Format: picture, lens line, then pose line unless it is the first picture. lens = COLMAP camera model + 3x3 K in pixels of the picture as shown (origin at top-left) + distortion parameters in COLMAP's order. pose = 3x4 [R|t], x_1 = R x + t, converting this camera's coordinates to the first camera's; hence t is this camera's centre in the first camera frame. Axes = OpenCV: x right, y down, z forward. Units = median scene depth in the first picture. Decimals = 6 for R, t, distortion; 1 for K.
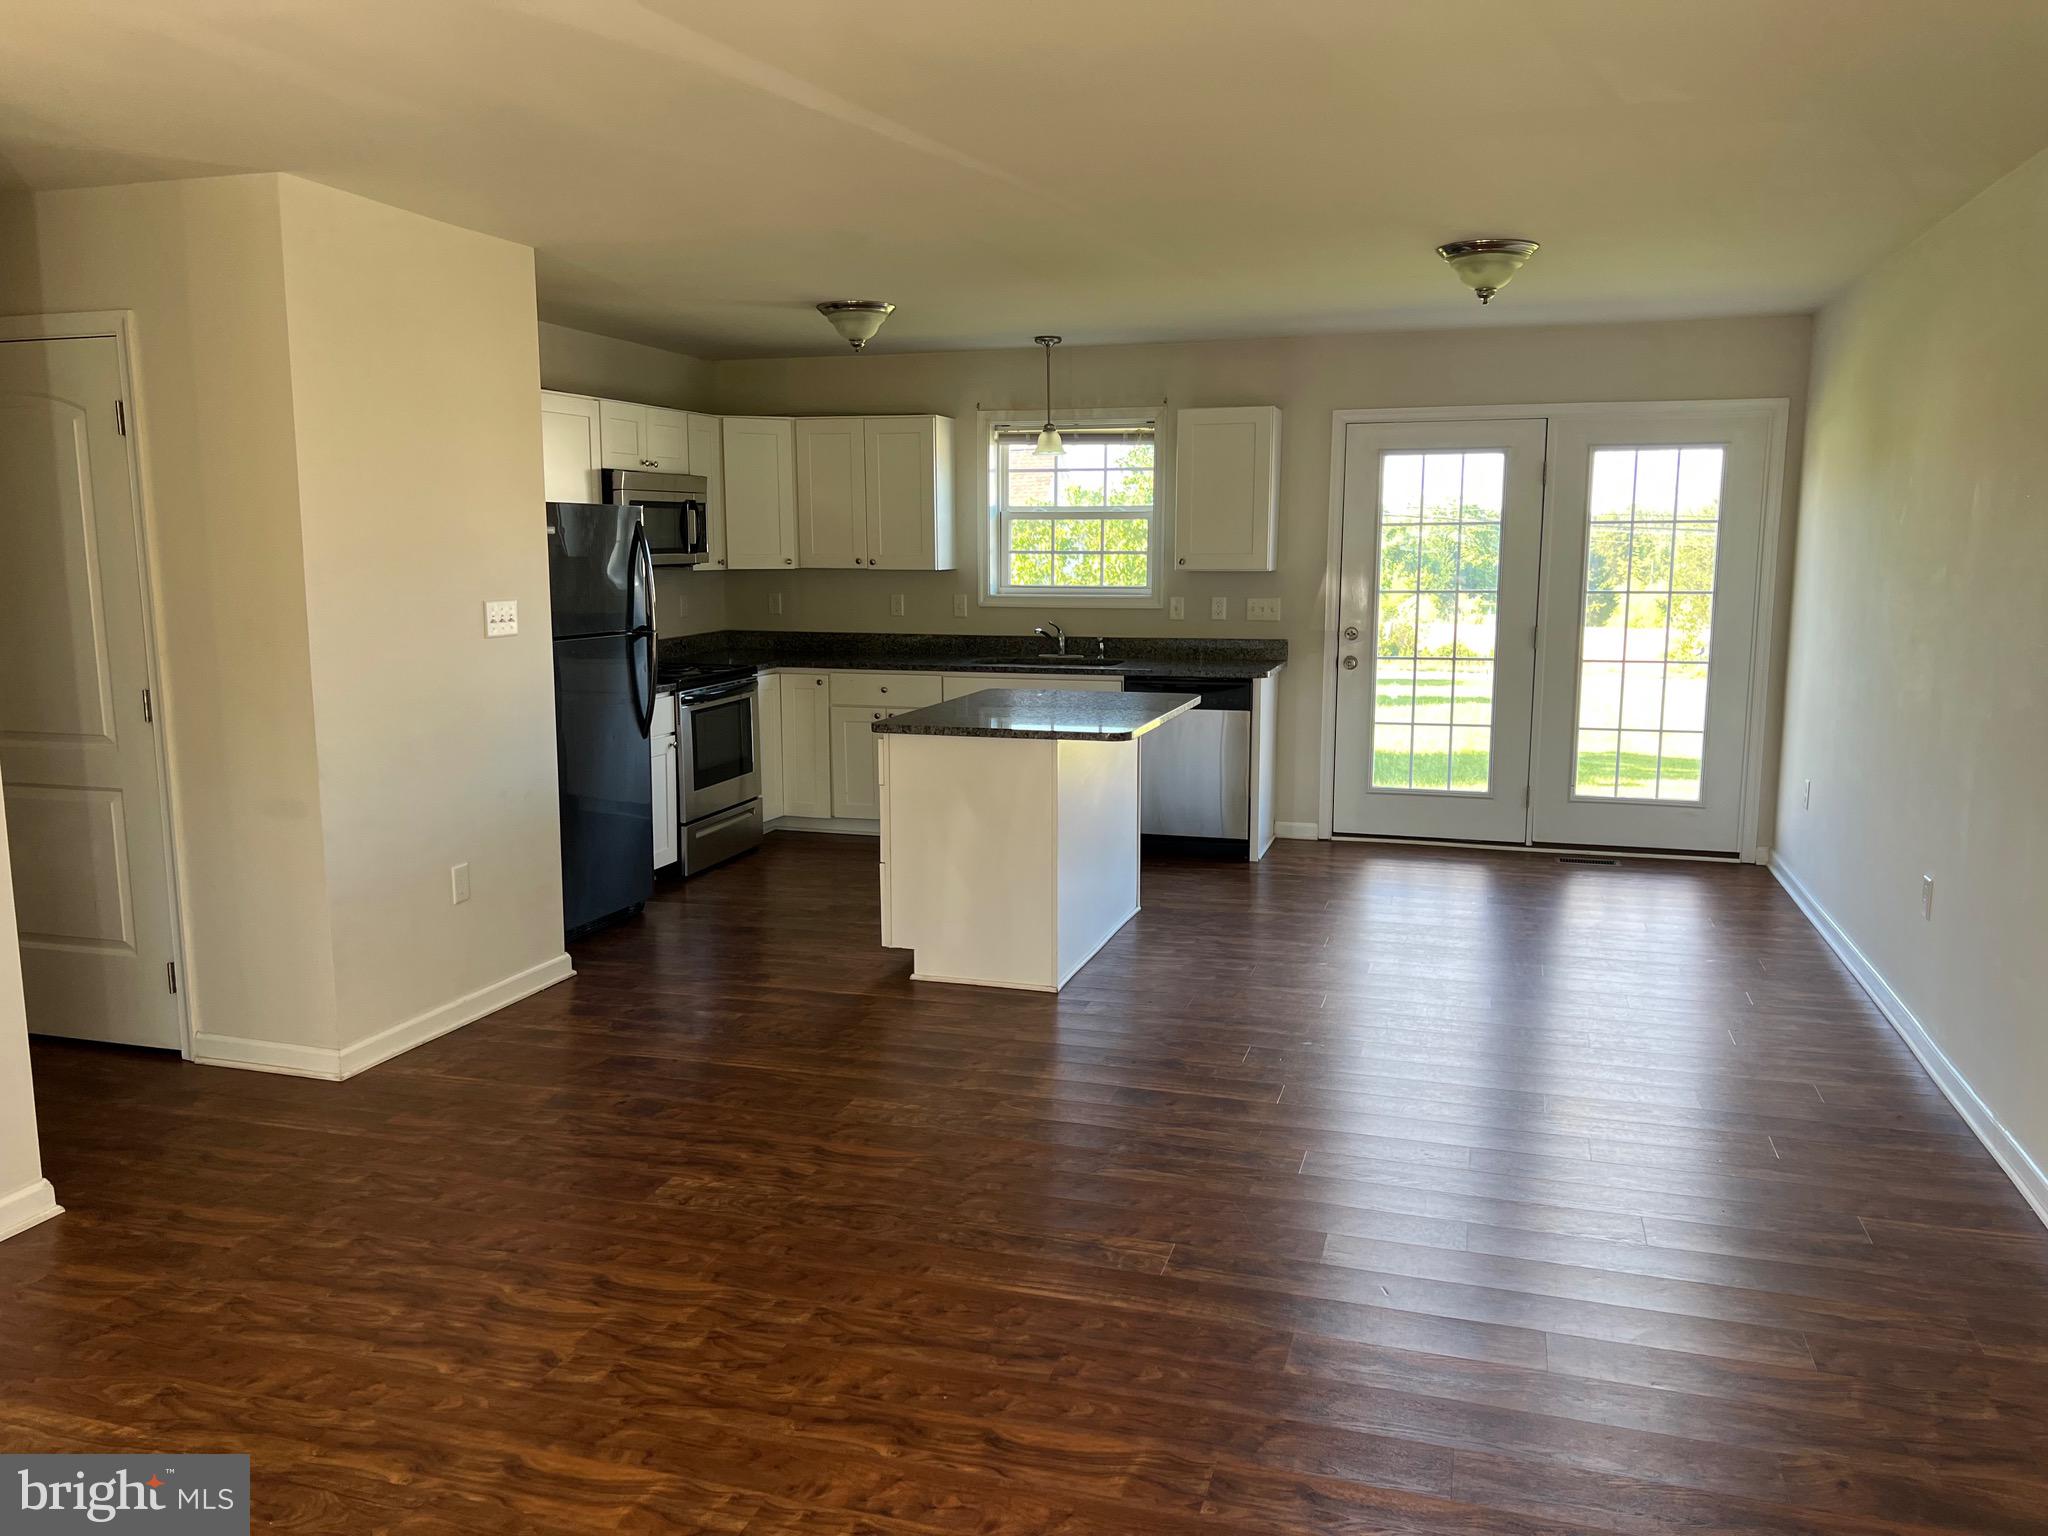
lens RADIAL K [[1533.9, 0, 1023.5], [0, 1533.9, 776.7], [0, 0, 1]] dist [0.057966, -0.065811]
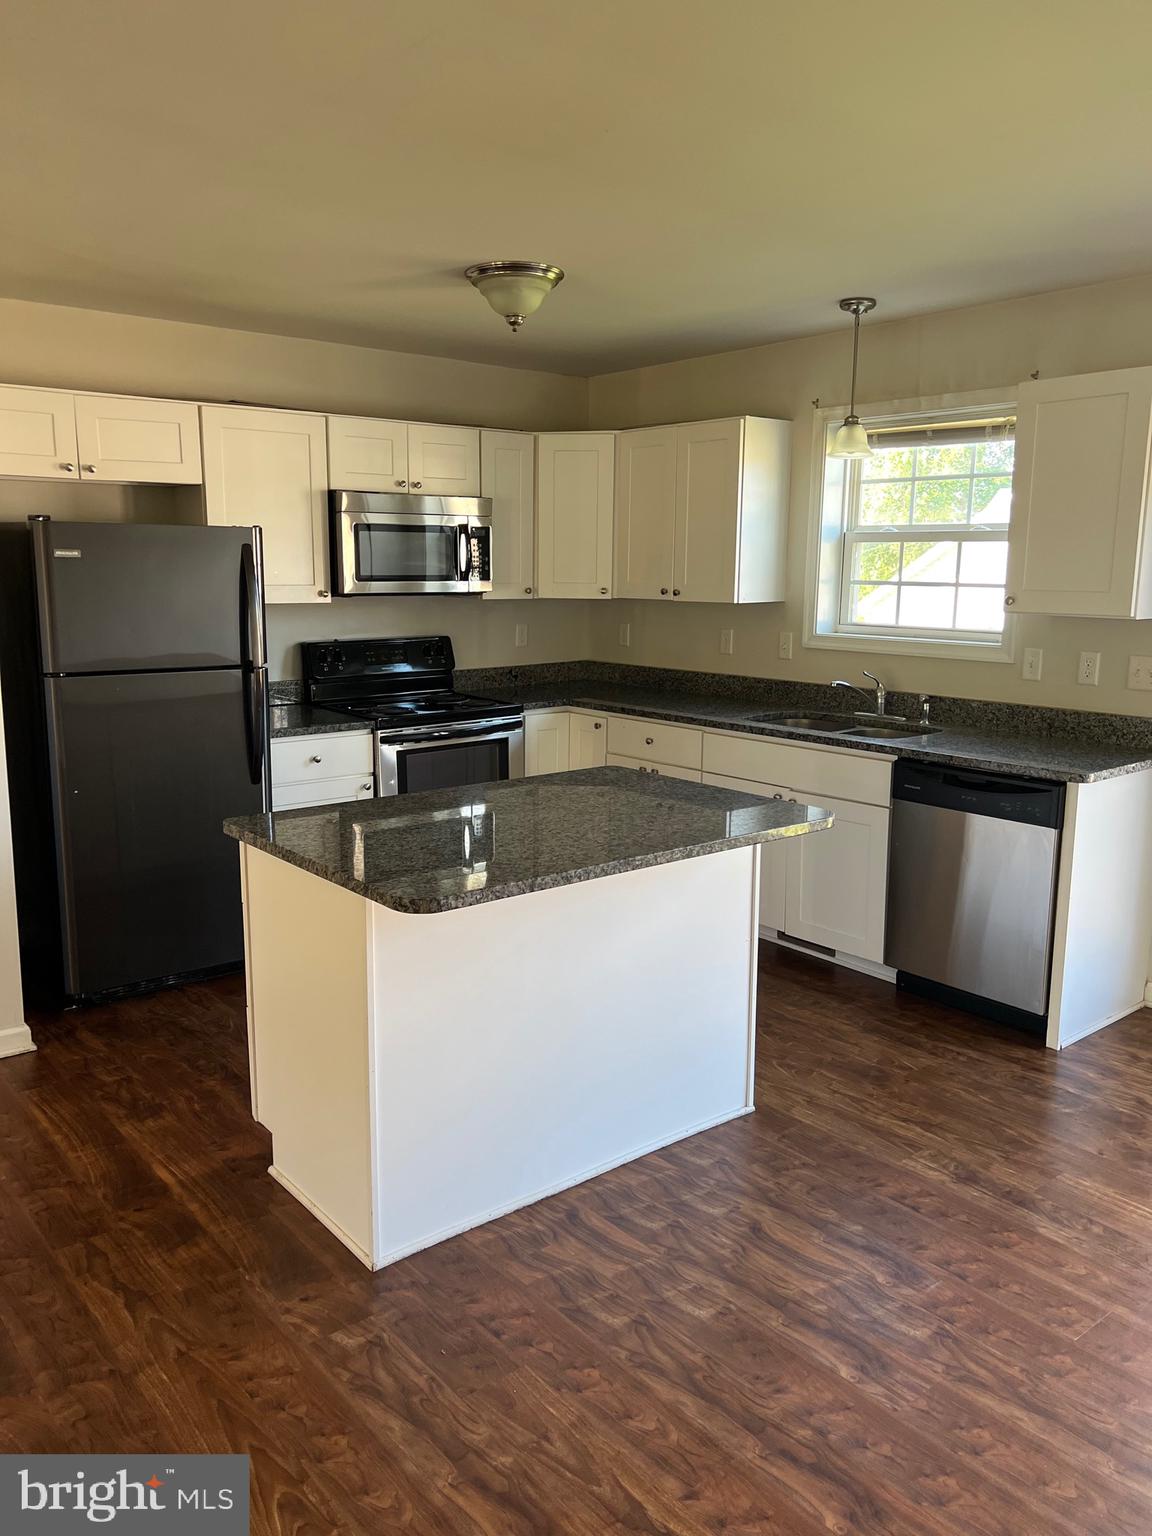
lens RADIAL K [[1150.4, 0, 576.8], [0, 1150.4, 763.9], [0, 0, 1]] dist [0.057966, -0.065811]
pose [[0.828981, 0.102096, -0.549878, 0.238635], [-0.092047, 0.994695, 0.045919, -0.072025], [0.551650, 0.012549, 0.833982, 0.449714]]
